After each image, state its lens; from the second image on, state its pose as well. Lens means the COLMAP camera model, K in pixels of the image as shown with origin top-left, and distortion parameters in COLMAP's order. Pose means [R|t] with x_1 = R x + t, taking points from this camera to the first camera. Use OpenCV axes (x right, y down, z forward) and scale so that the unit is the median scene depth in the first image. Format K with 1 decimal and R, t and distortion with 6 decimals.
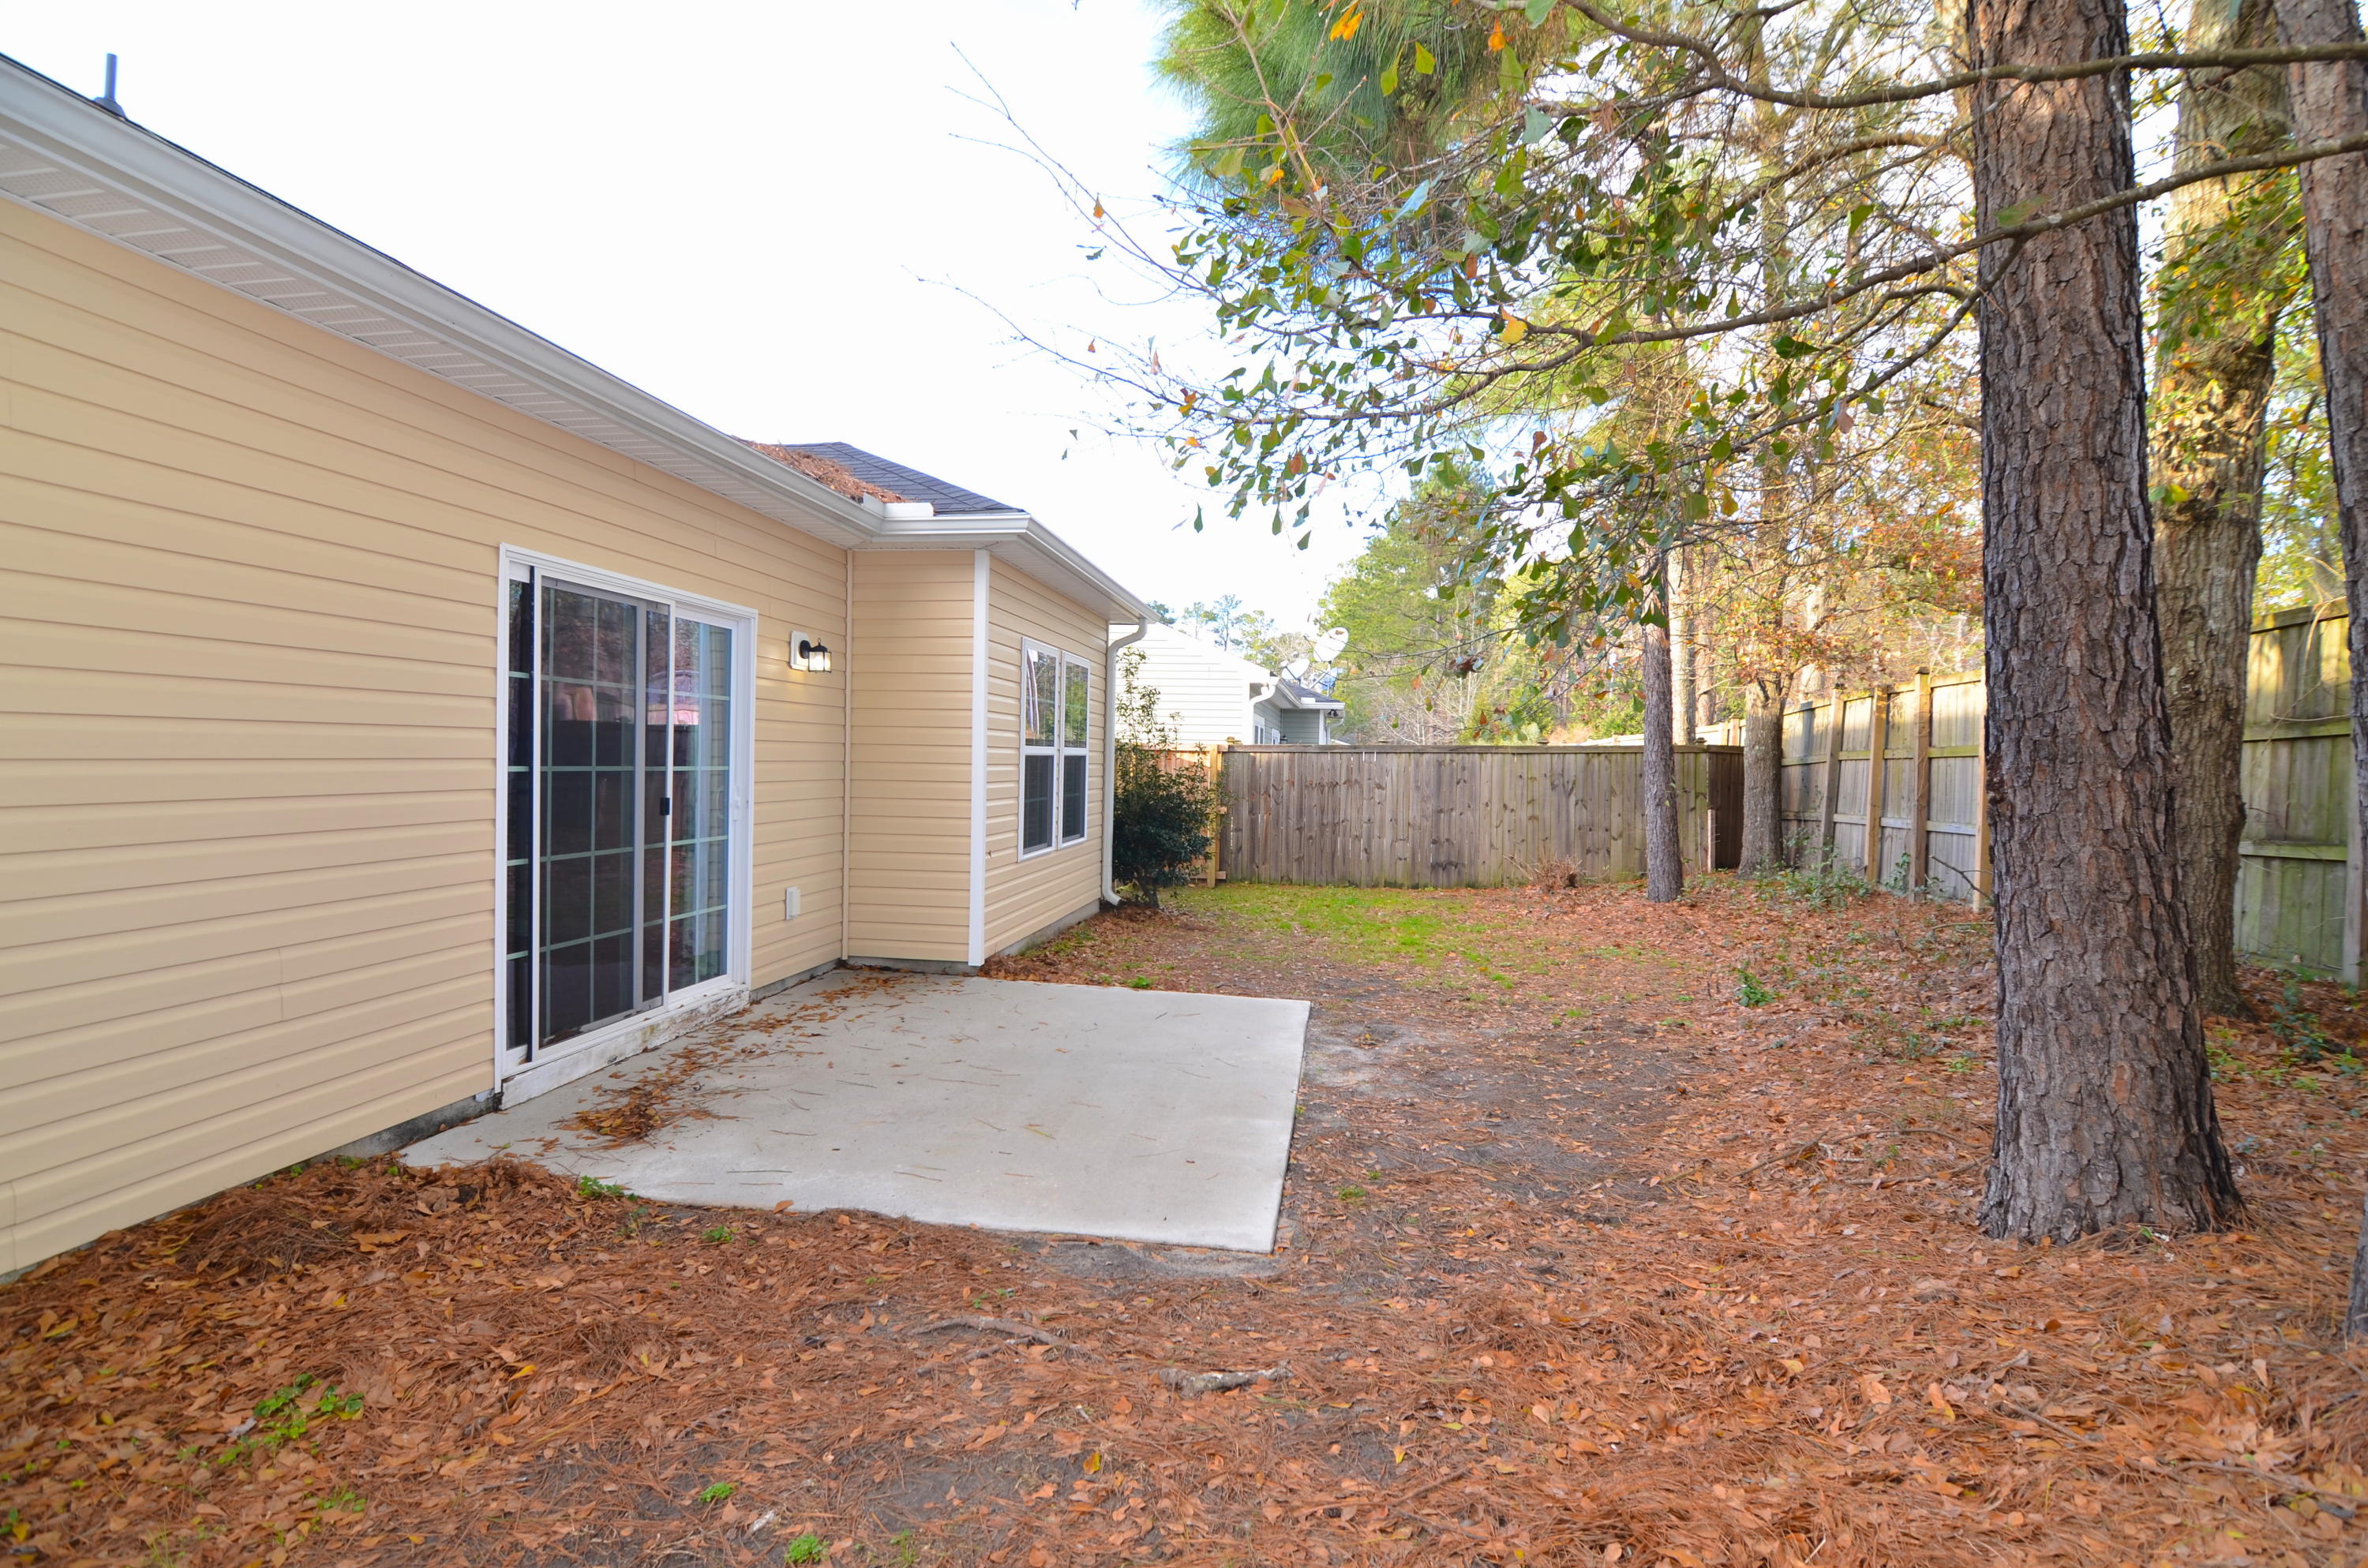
lens RADIAL K [[1137.6, 0, 1193.1], [0, 1137.6, 782.5], [0, 0, 1]] dist [-0.004678, -0.010472]
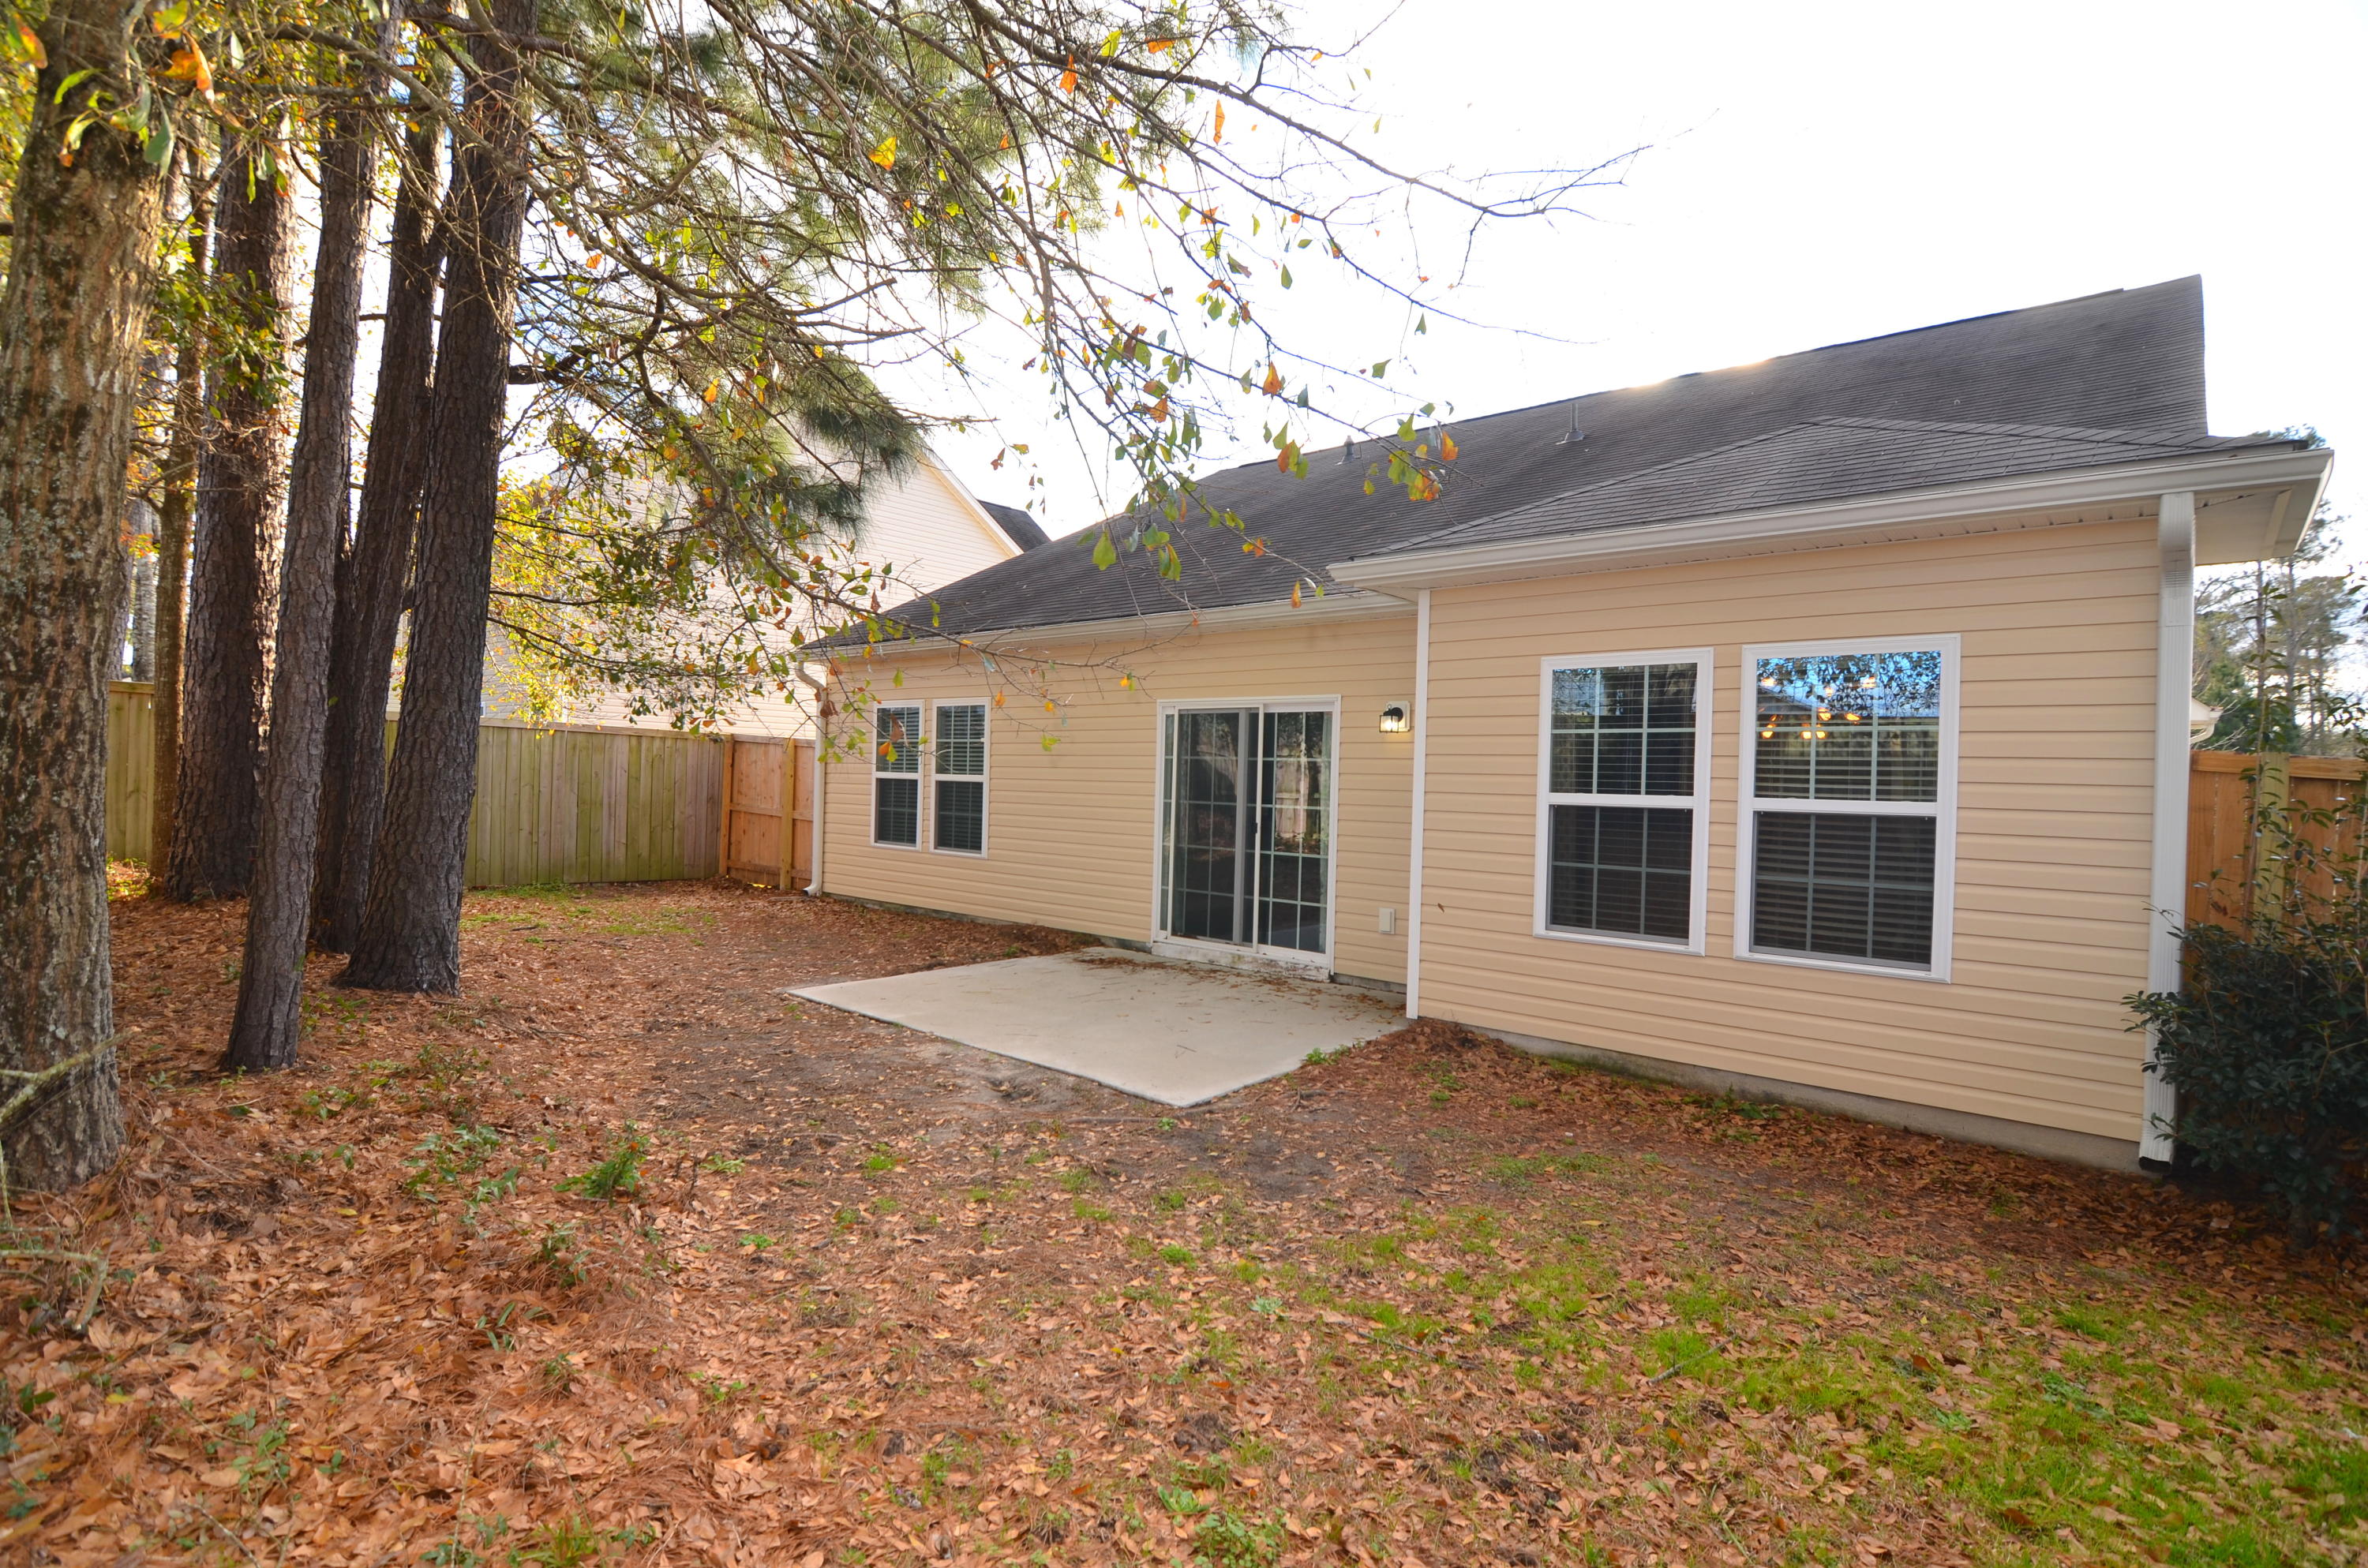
lens RADIAL K [[1137.6, 0, 1192.3], [0, 1137.6, 780.9], [0, 0, 1]] dist [-0.004678, -0.010472]
pose [[-0.548155, -0.036199, -0.835593, 0.969870], [-0.058474, 0.998277, -0.004888, -0.033515], [0.834330, 0.046181, -0.549327, 1.821760]]
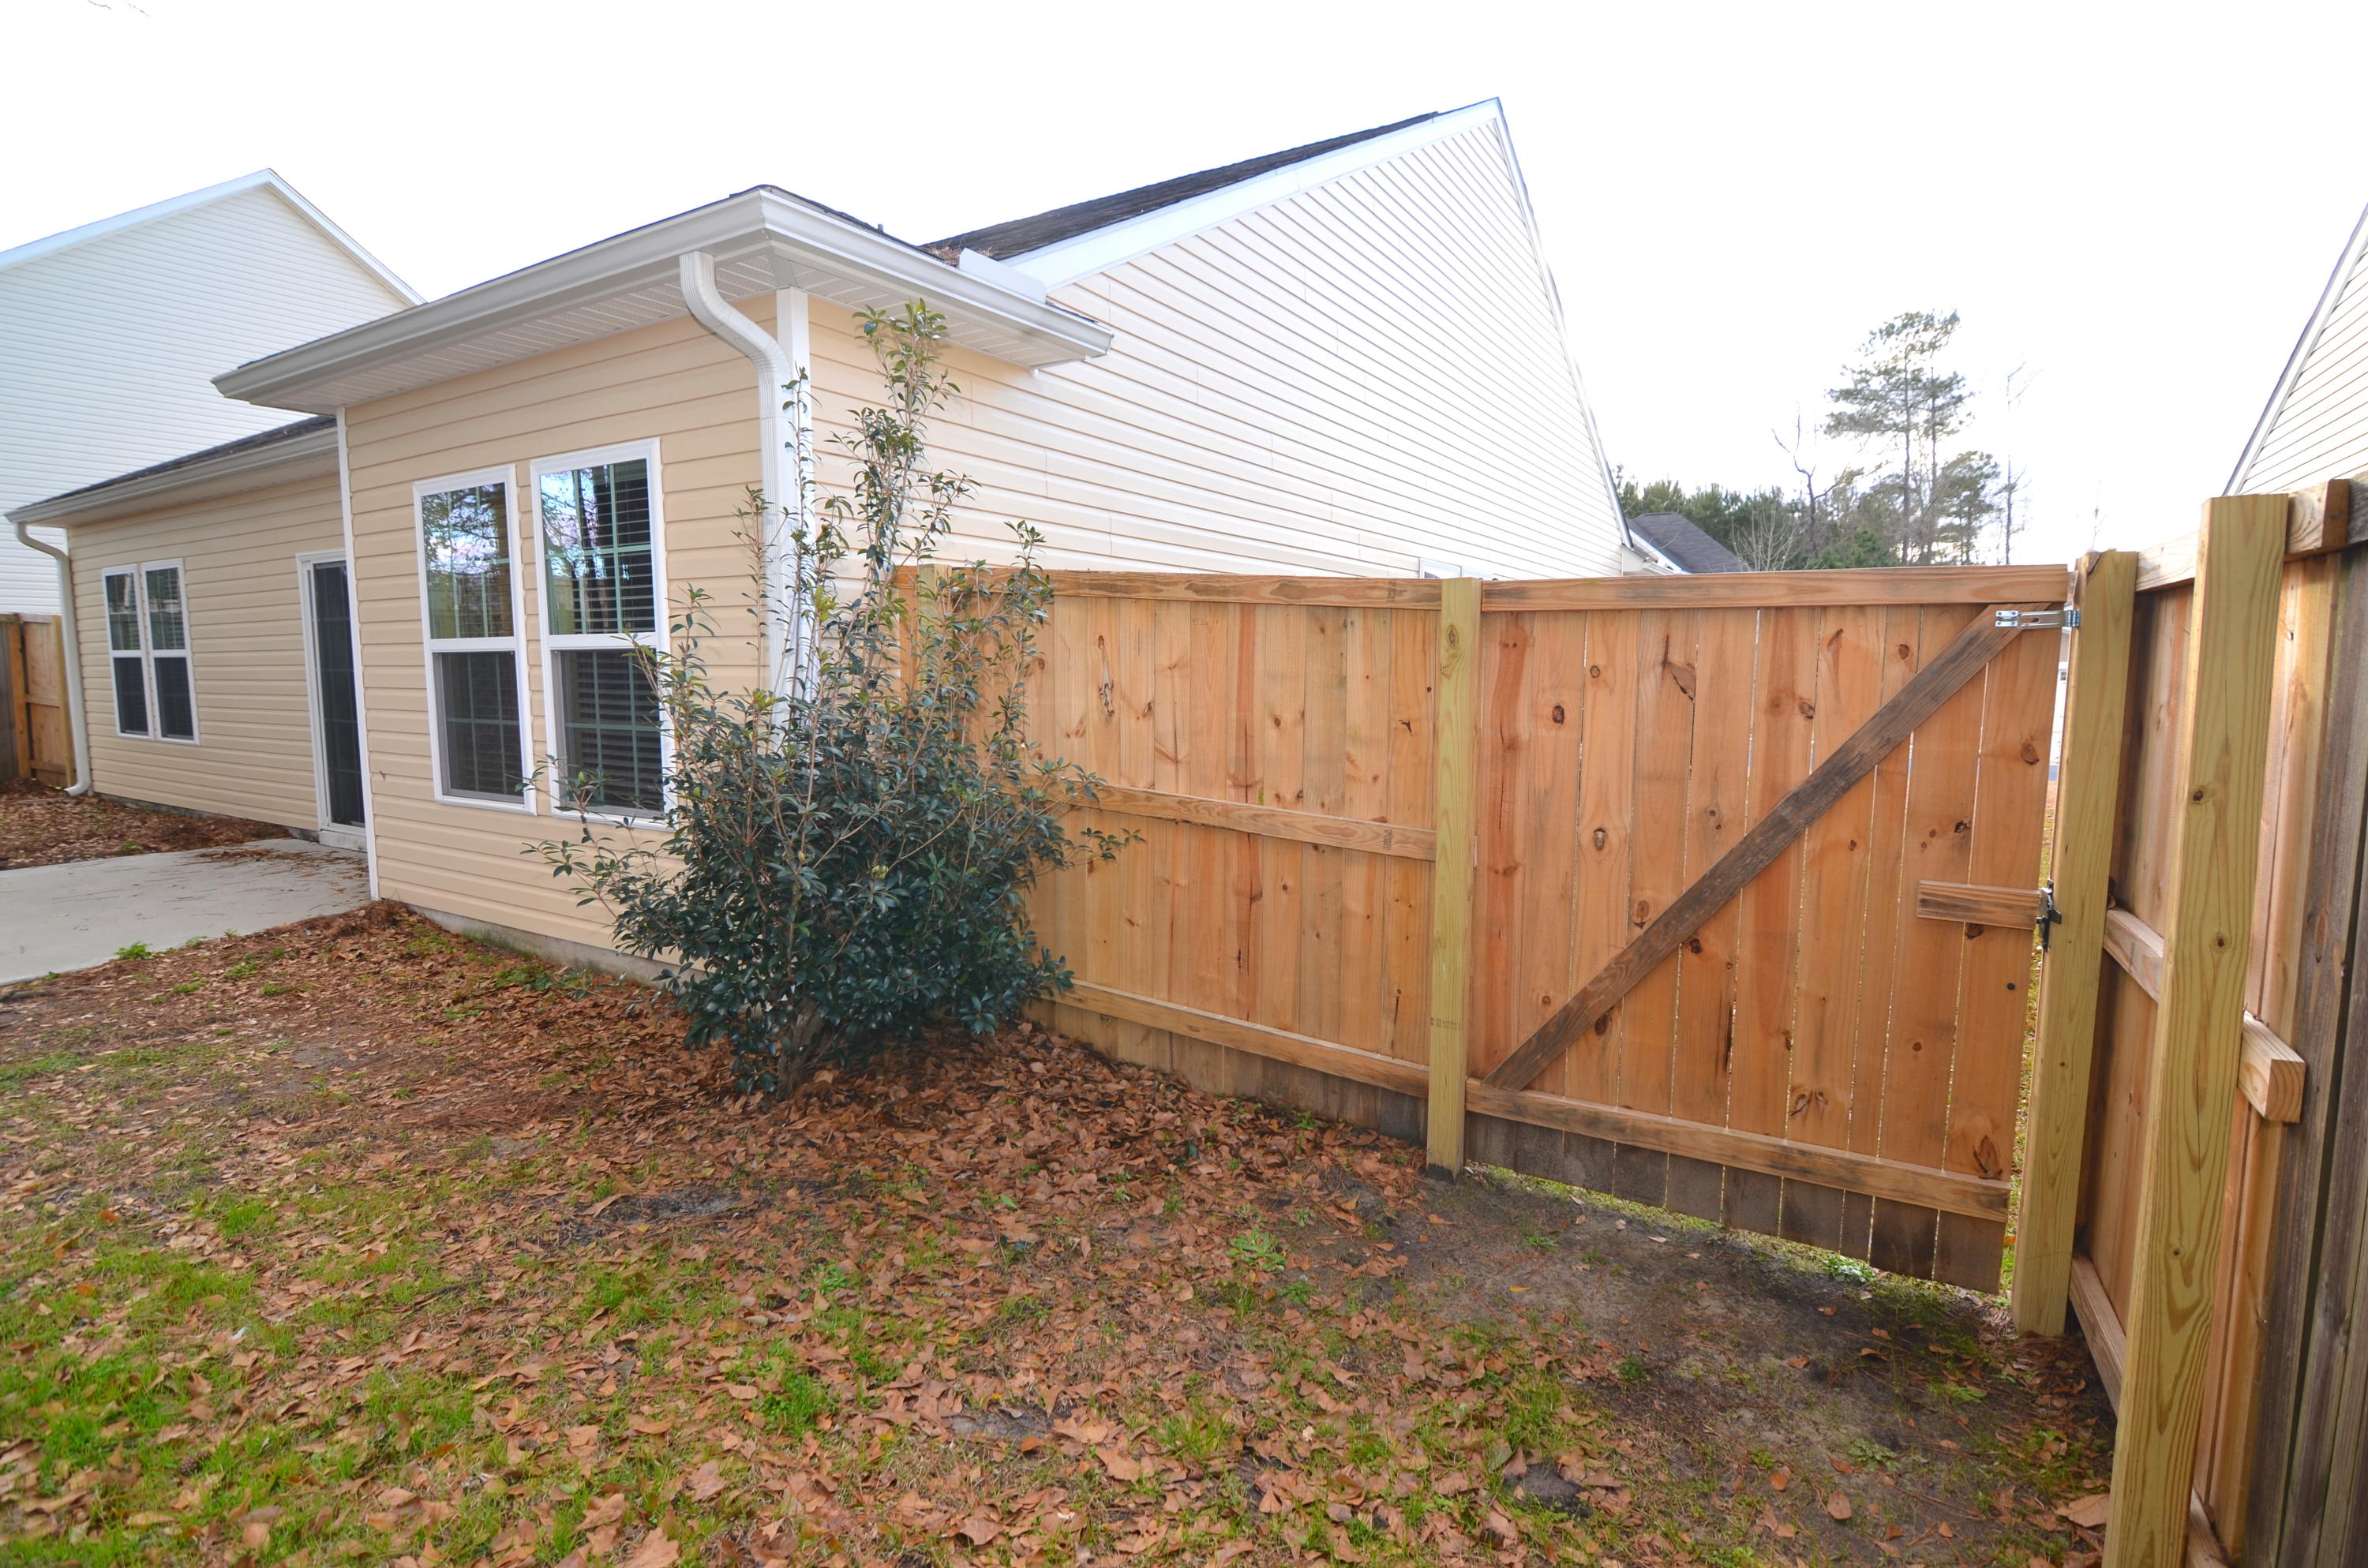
lens RADIAL K [[1137.6, 0, 1195.9], [0, 1137.6, 785.4], [0, 0, 1]] dist [-0.004678, -0.010472]
pose [[-0.401385, 0.074544, -0.912871, 0.452422], [-0.031088, 0.994999, 0.094920, -0.035998], [0.915382, 0.066479, -0.397061, 2.539014]]
